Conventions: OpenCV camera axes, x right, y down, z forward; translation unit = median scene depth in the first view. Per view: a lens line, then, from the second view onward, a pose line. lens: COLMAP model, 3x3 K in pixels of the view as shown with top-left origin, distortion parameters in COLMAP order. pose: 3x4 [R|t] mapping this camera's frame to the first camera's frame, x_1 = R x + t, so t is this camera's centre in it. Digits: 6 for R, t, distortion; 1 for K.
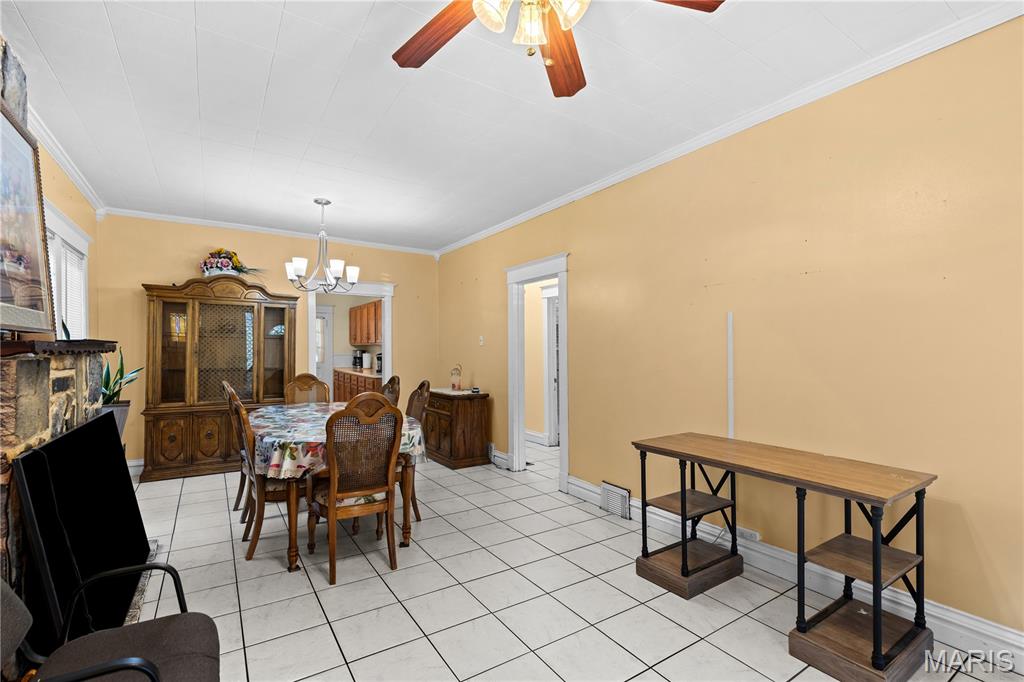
lens RADIAL K [[466.2, 0, 513.0], [0, 466.2, 344.1], [0, 0, 1]] dist [0.005608, 0.000186]
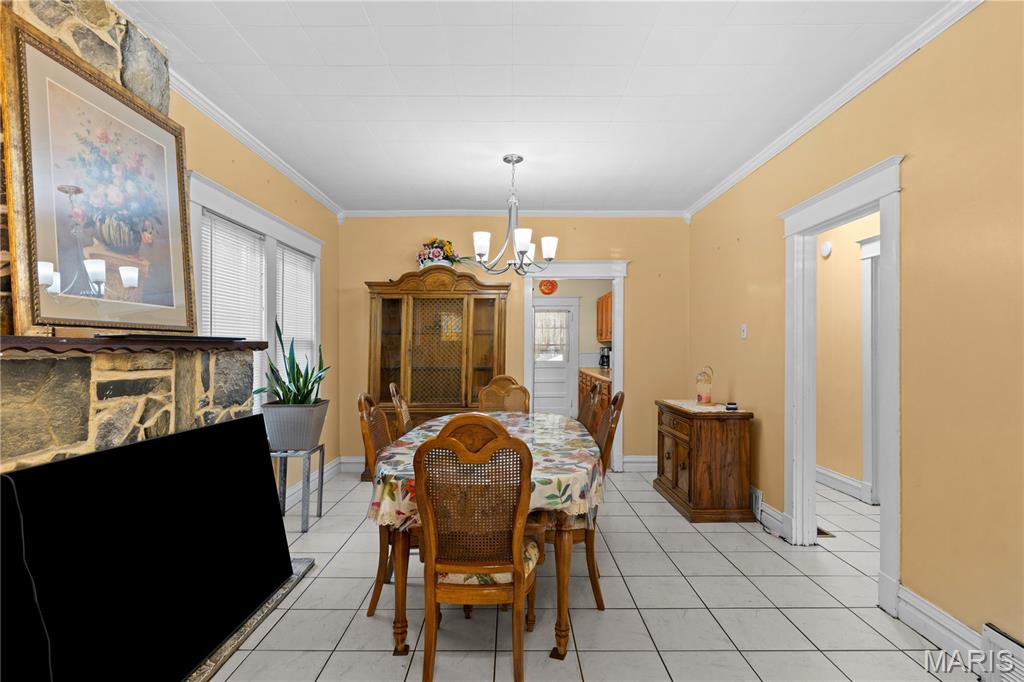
lens RADIAL K [[498.4, 0, 520.1], [0, 498.4, 355.9], [0, 0, 1]] dist [-0.001378, 0.000410]
pose [[0.837726, 0.001446, -0.546089, 0.059630], [0.014165, 0.999602, 0.024377, 0.007208], [0.545907, -0.028157, 0.837372, 0.275527]]
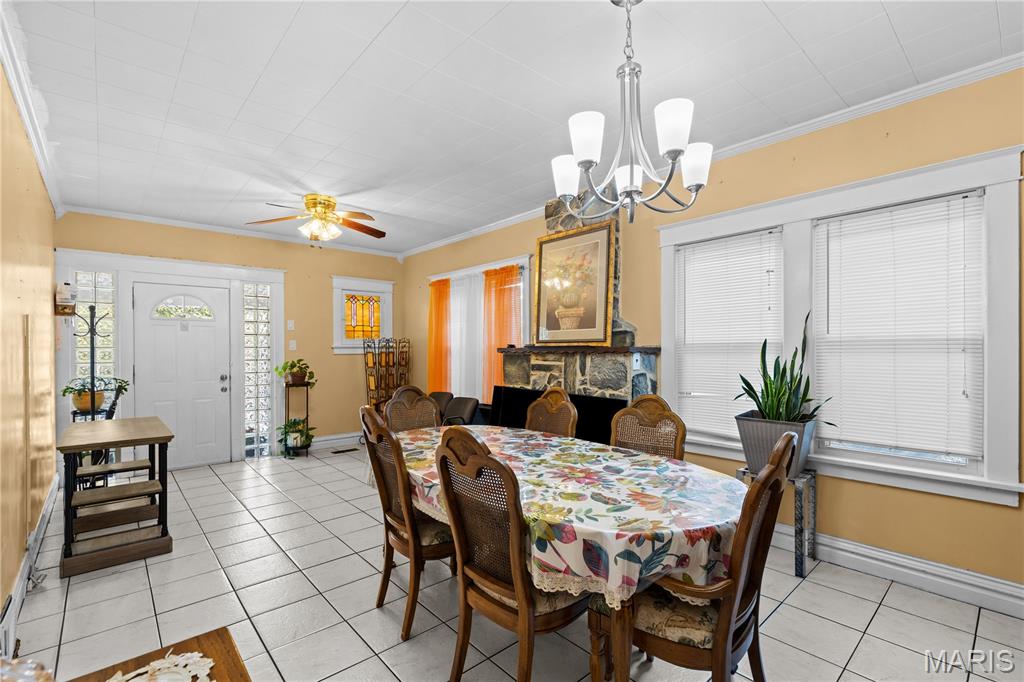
lens RADIAL K [[466.2, 0, 510.3], [0, 466.2, 343.6], [0, 0, 1]] dist [0.005608, 0.000186]
pose [[-0.989123, 0.001225, -0.147084, -0.253165], [0.004209, 0.999792, -0.019976, 0.008855], [0.147029, -0.020378, -0.988922, 1.428745]]
